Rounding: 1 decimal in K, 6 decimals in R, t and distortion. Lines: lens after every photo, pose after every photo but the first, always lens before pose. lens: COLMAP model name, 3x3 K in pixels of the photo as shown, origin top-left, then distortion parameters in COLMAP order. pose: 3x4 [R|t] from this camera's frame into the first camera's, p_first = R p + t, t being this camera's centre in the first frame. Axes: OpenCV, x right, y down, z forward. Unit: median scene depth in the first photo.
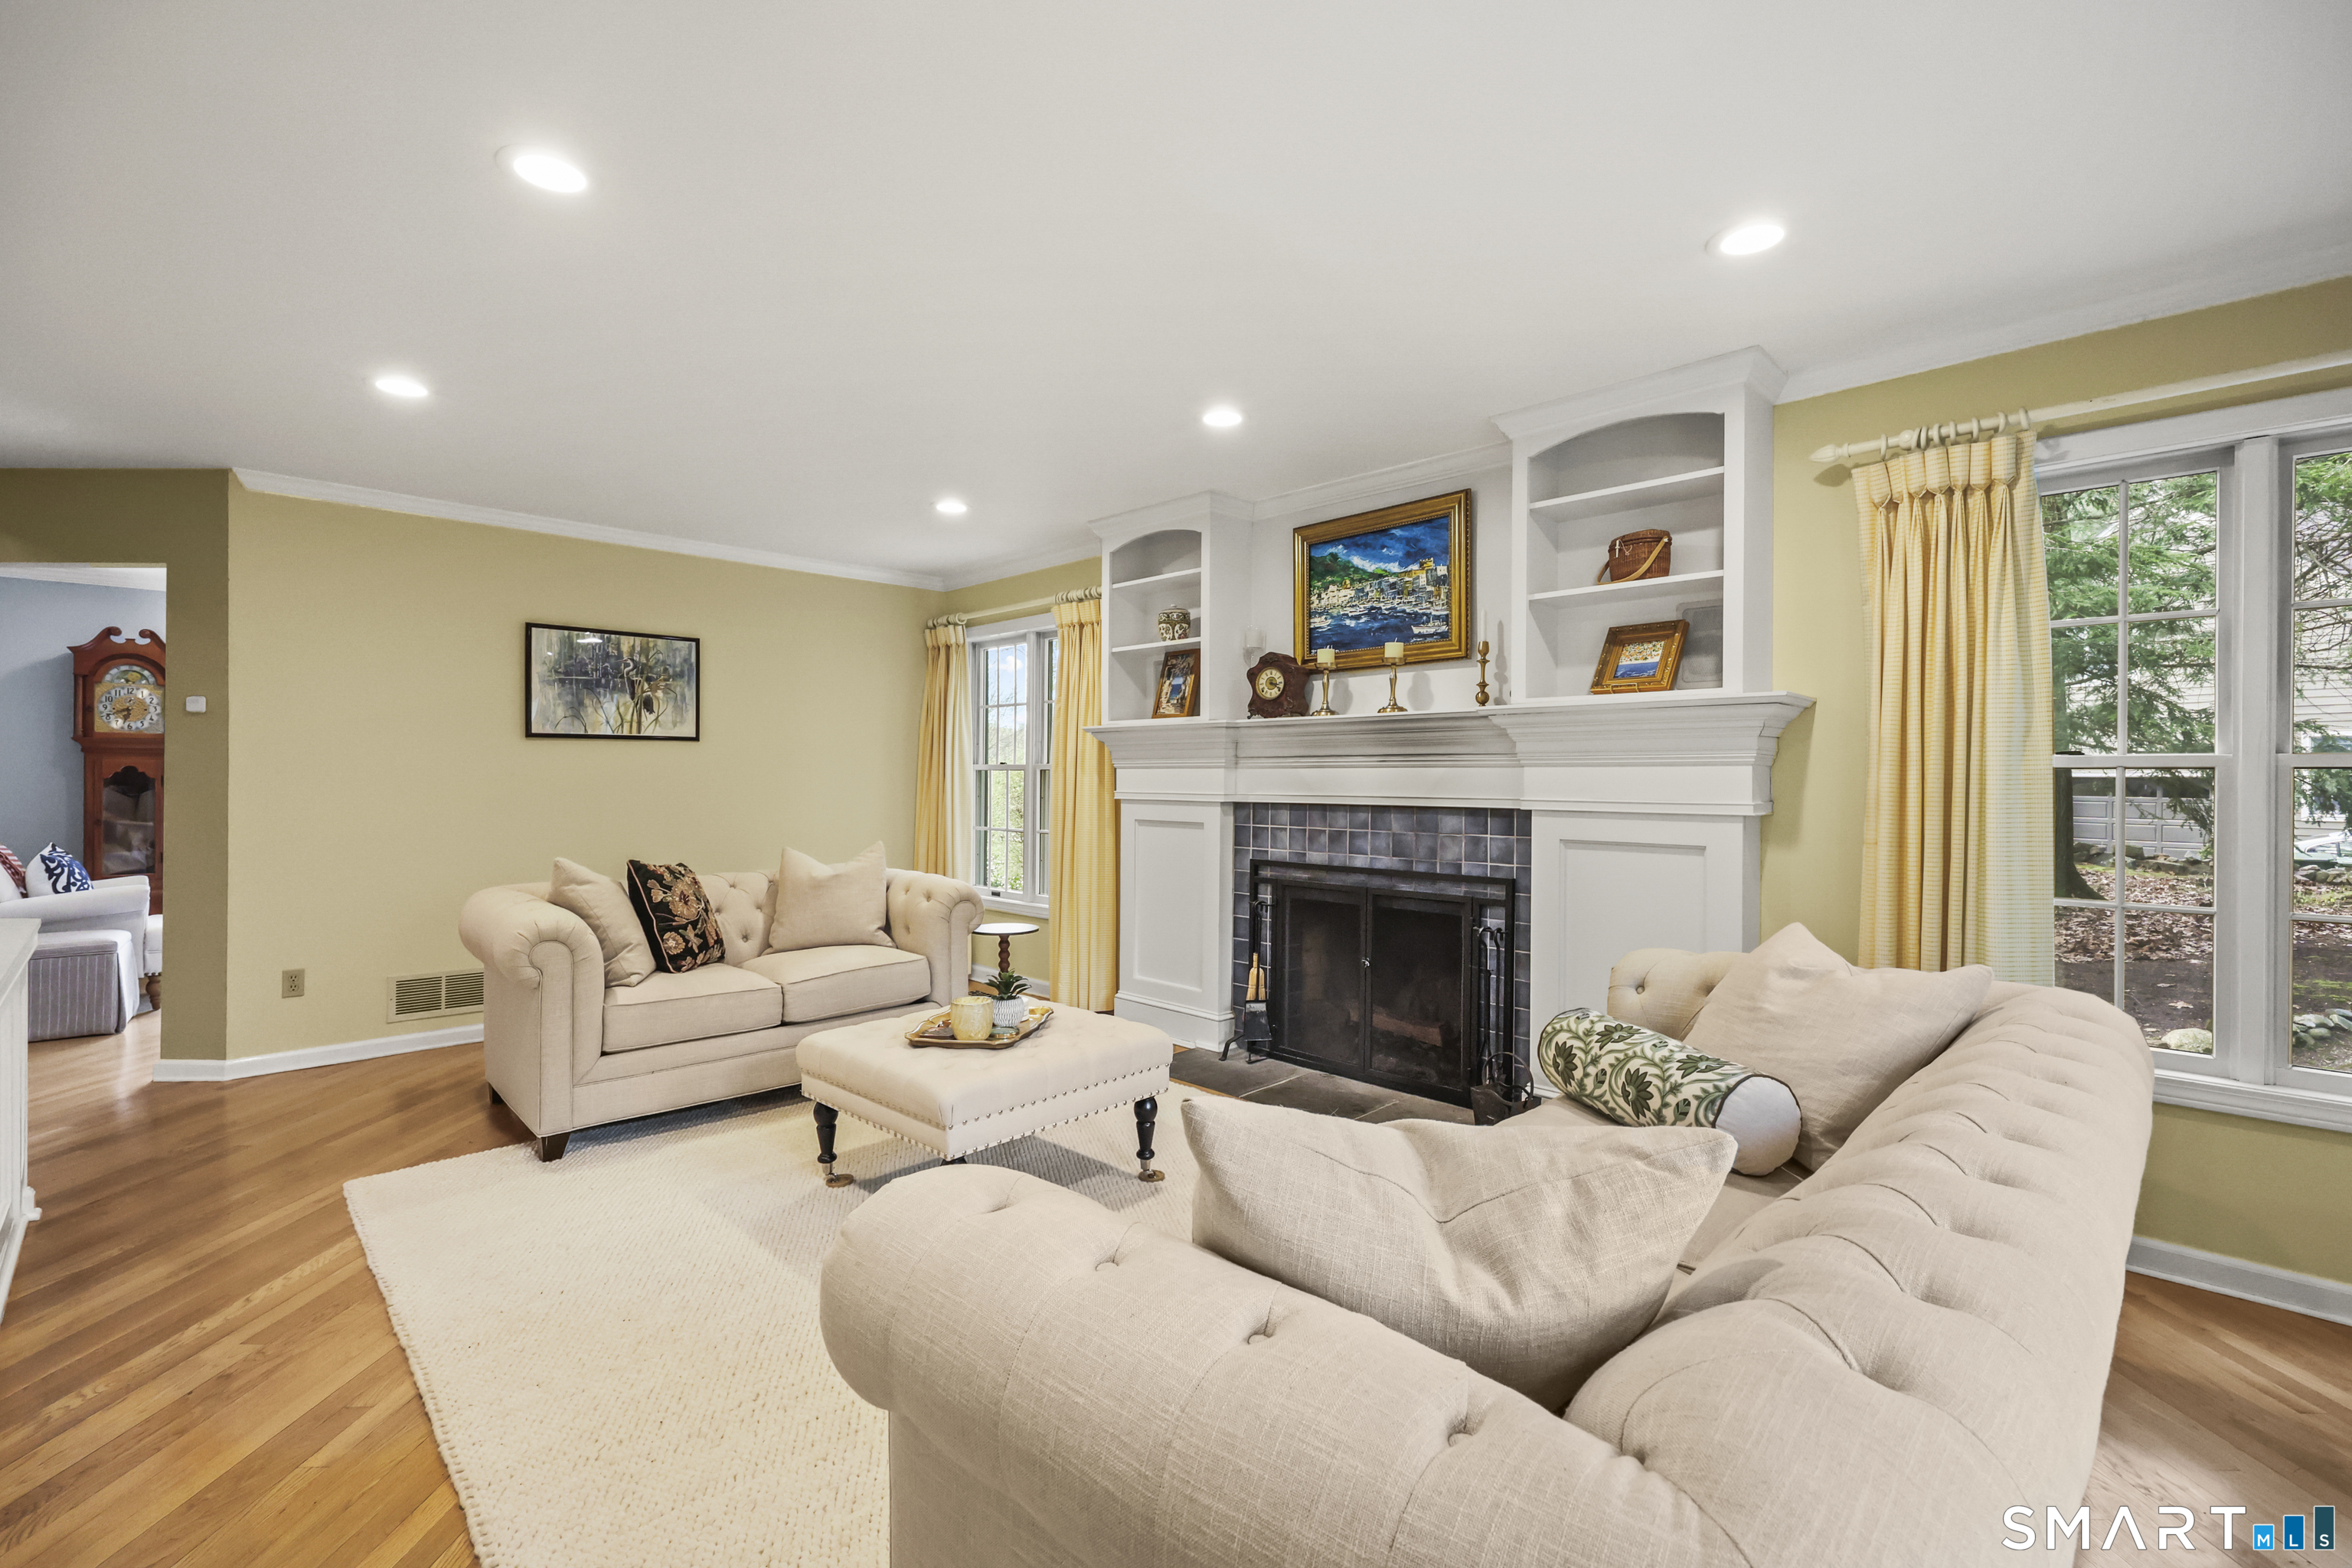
lens RADIAL K [[1065.0, 0, 1185.9], [0, 1065.0, 778.4], [0, 0, 1]] dist [0.000485, -0.000412]
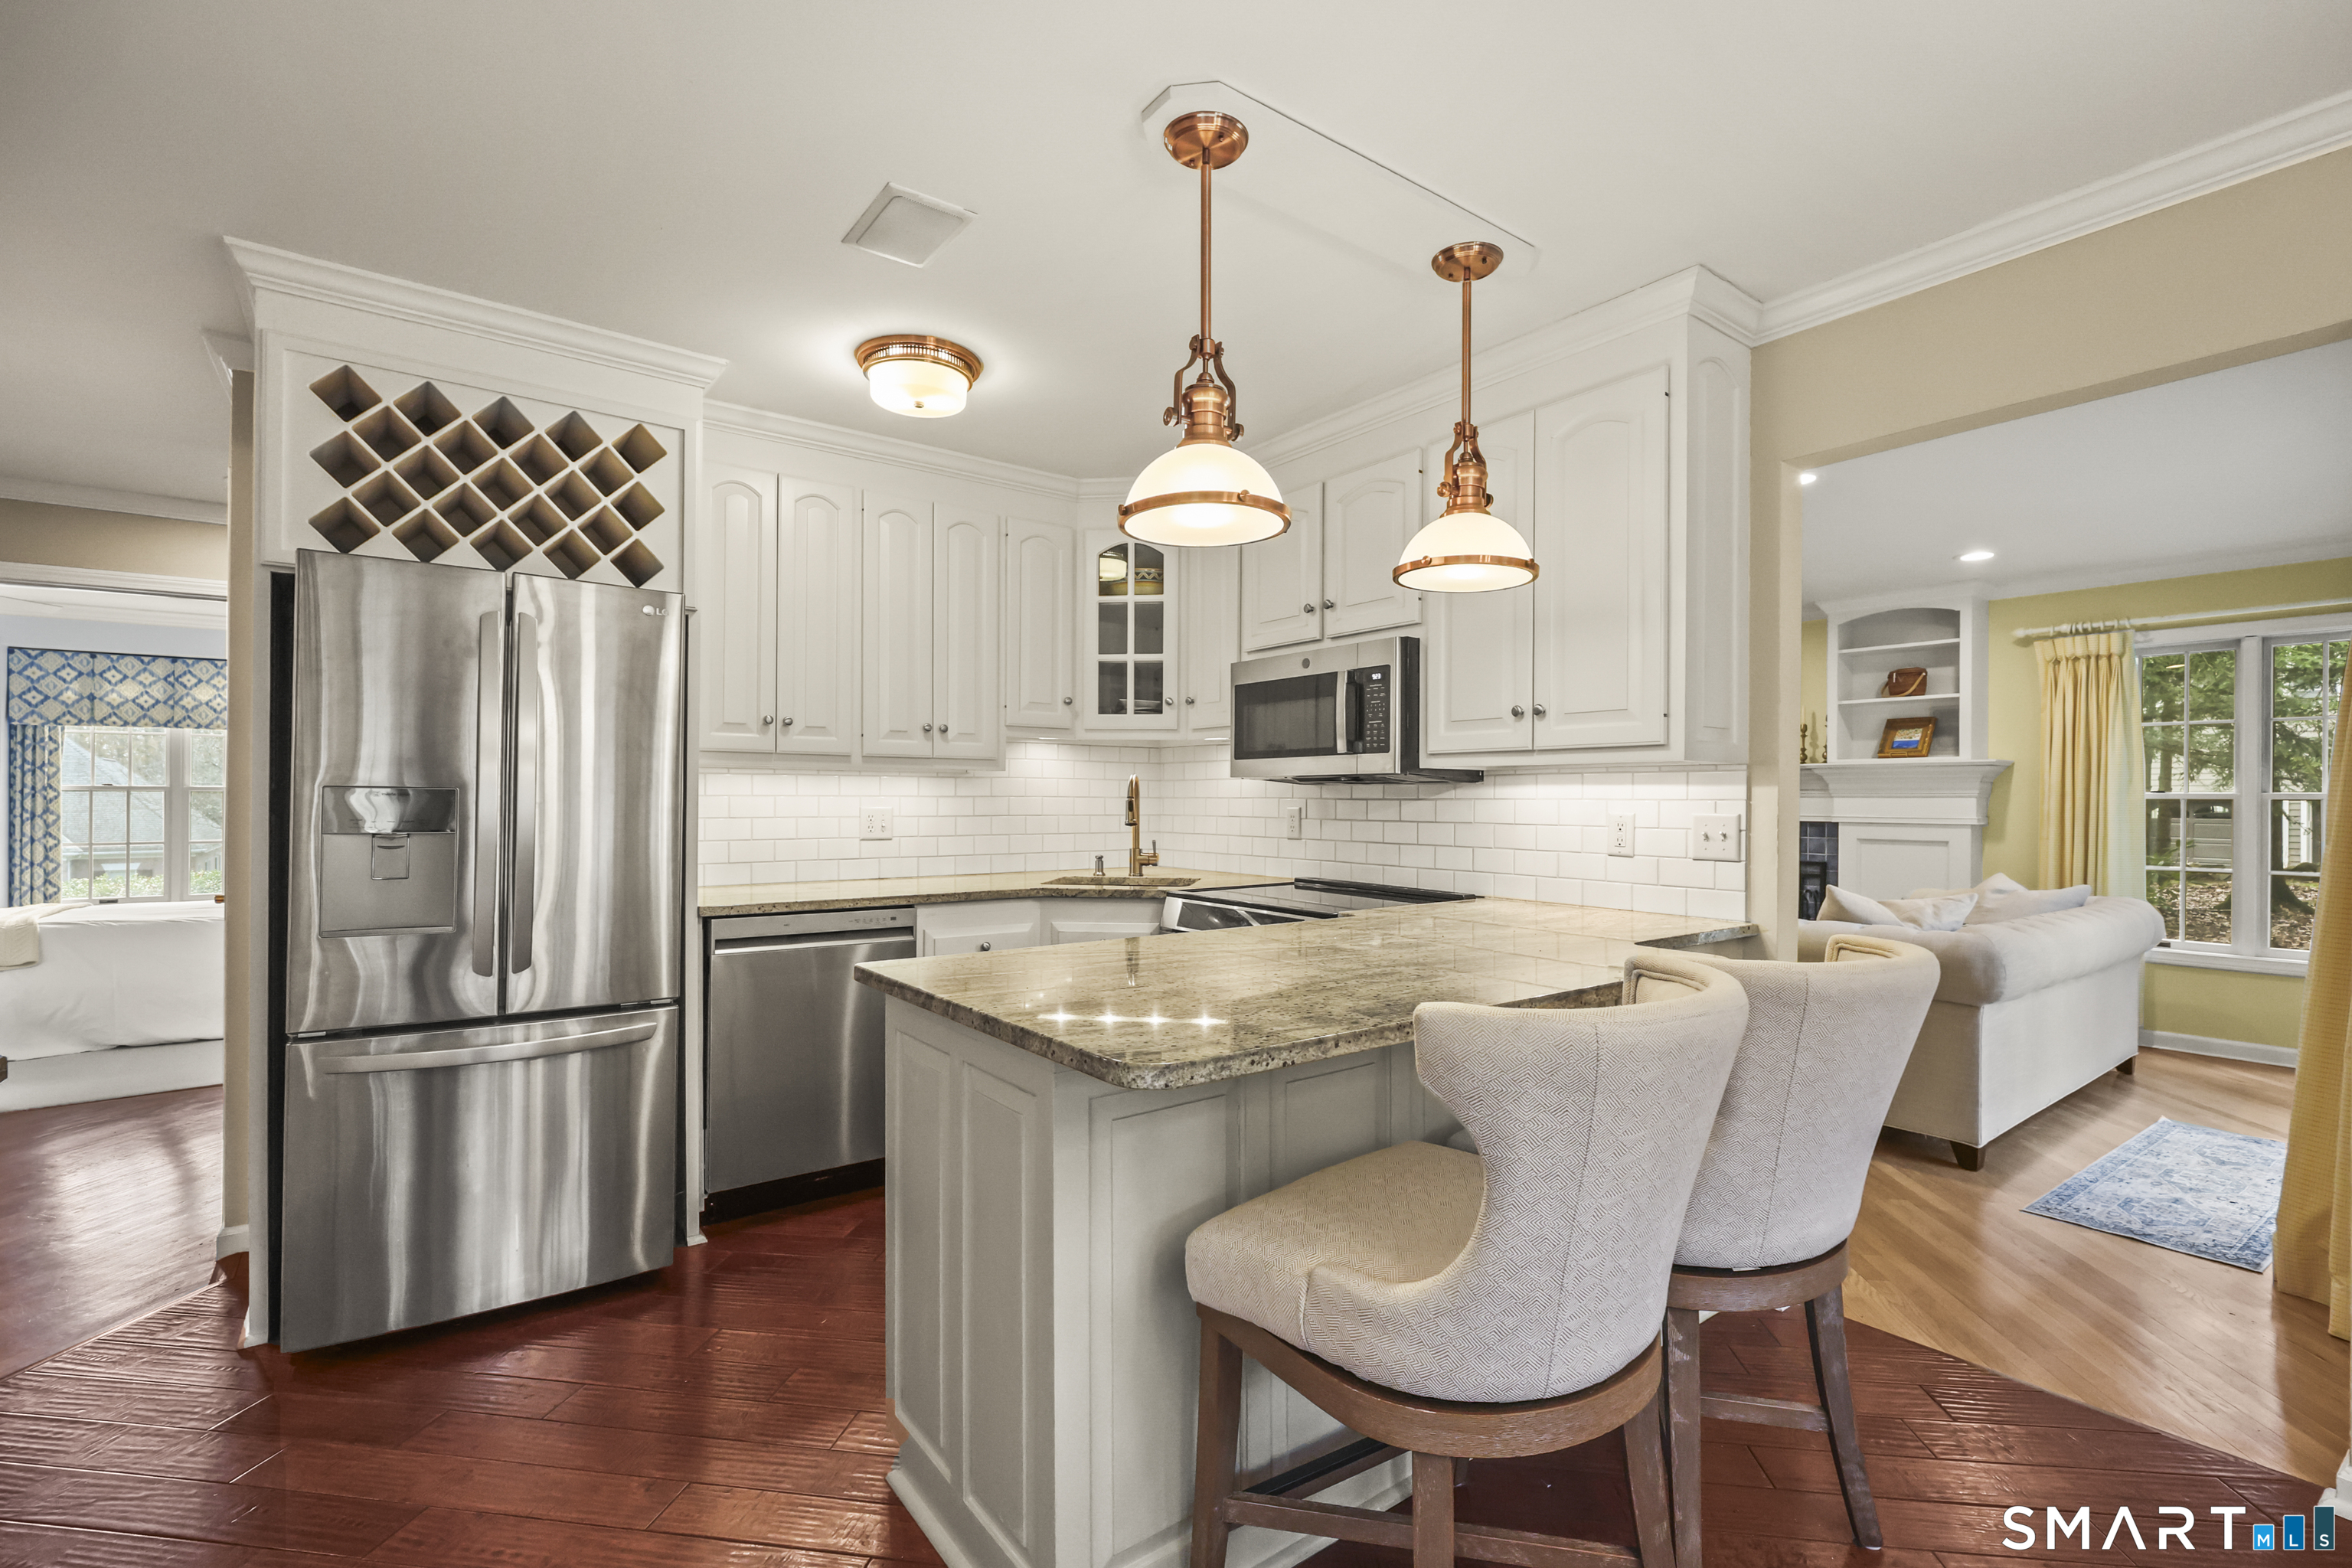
lens RADIAL K [[1065.0, 0, 1180.4], [0, 1065.0, 803.1], [0, 0, 1]] dist [0.000485, -0.000412]
pose [[0.989432, 0.000135, -0.144995, -0.502069], [-0.000345, 0.999999, -0.001419, 0.000406], [0.144995, 0.001454, 0.989431, -0.911519]]
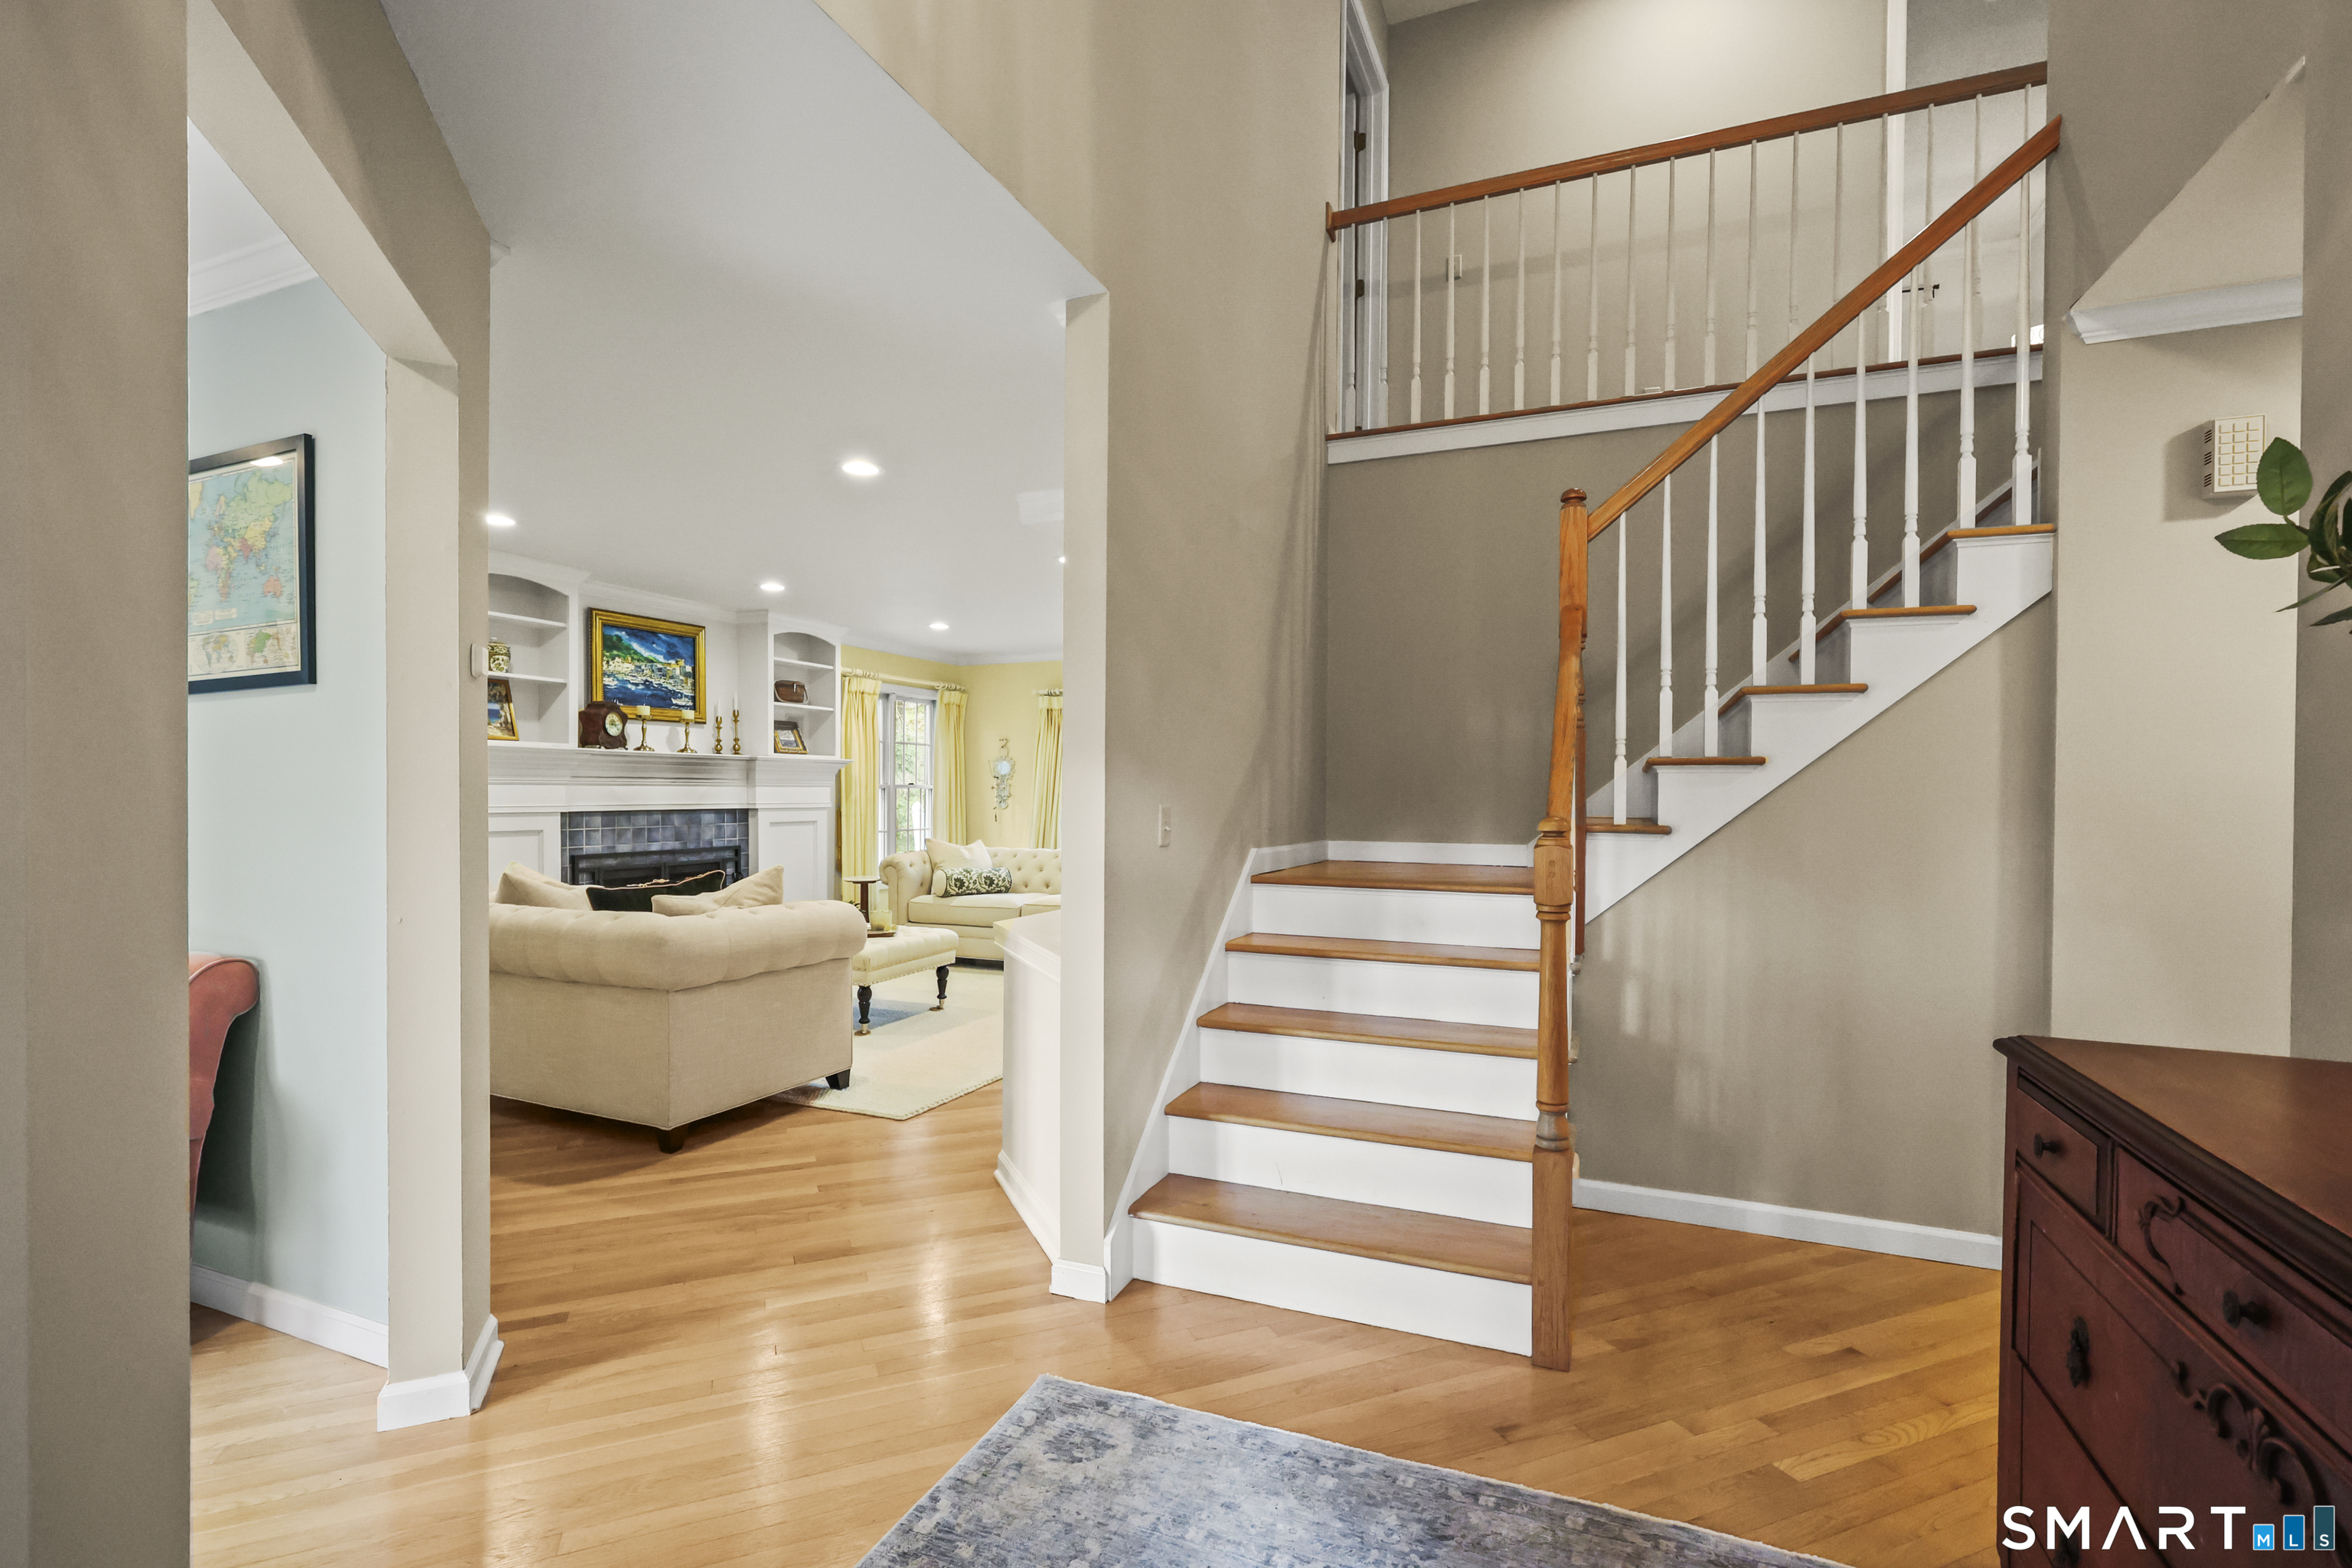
lens RADIAL K [[1065.0, 0, 1179.6], [0, 1065.0, 792.8], [0, 0, 1]] dist [0.000485, -0.000412]
pose [[-0.372941, -0.005160, 0.927841, -1.803004], [-0.003908, 0.999984, 0.003991, -0.010519], [-0.927847, -0.002138, -0.372955, 1.018675]]
